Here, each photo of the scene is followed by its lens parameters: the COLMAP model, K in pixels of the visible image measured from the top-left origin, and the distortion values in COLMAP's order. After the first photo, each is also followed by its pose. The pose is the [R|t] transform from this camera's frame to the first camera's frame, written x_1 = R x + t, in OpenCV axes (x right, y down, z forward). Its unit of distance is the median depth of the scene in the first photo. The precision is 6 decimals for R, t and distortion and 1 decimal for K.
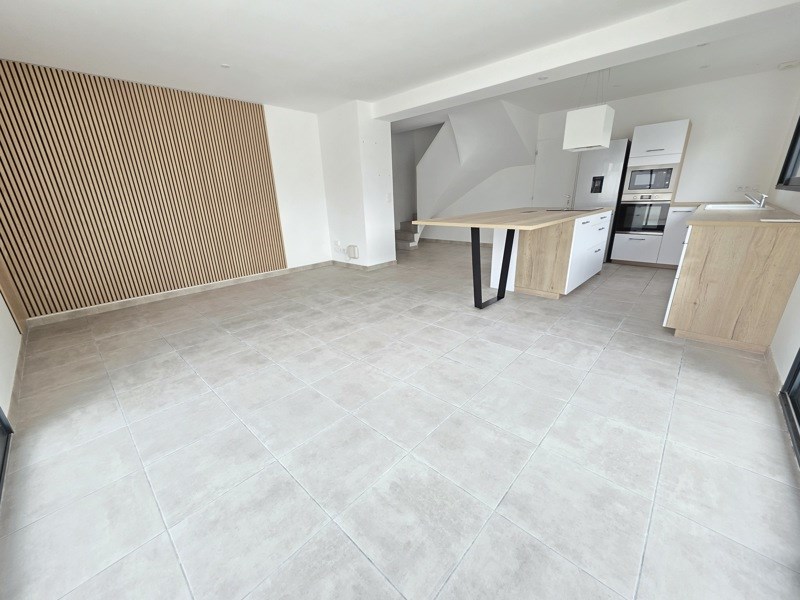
lens RADIAL K [[315.5, 0, 400.0], [0, 315.5, 300.0], [0, 0, 1]] dist [0.003794, 0.000330]
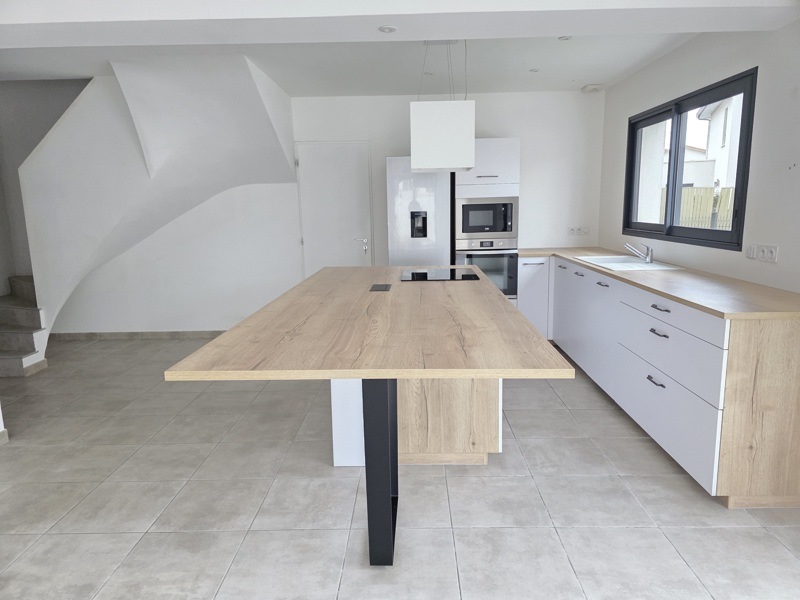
lens RADIAL K [[526.5, 0, 404.4], [0, 526.5, 295.9], [0, 0, 1]] dist [0.083843, -0.081291]
pose [[0.739126, -0.094302, 0.666933, -0.107673], [0.206074, 0.974332, -0.090614, -0.199479], [-0.641269, 0.204413, 0.739587, 0.414926]]
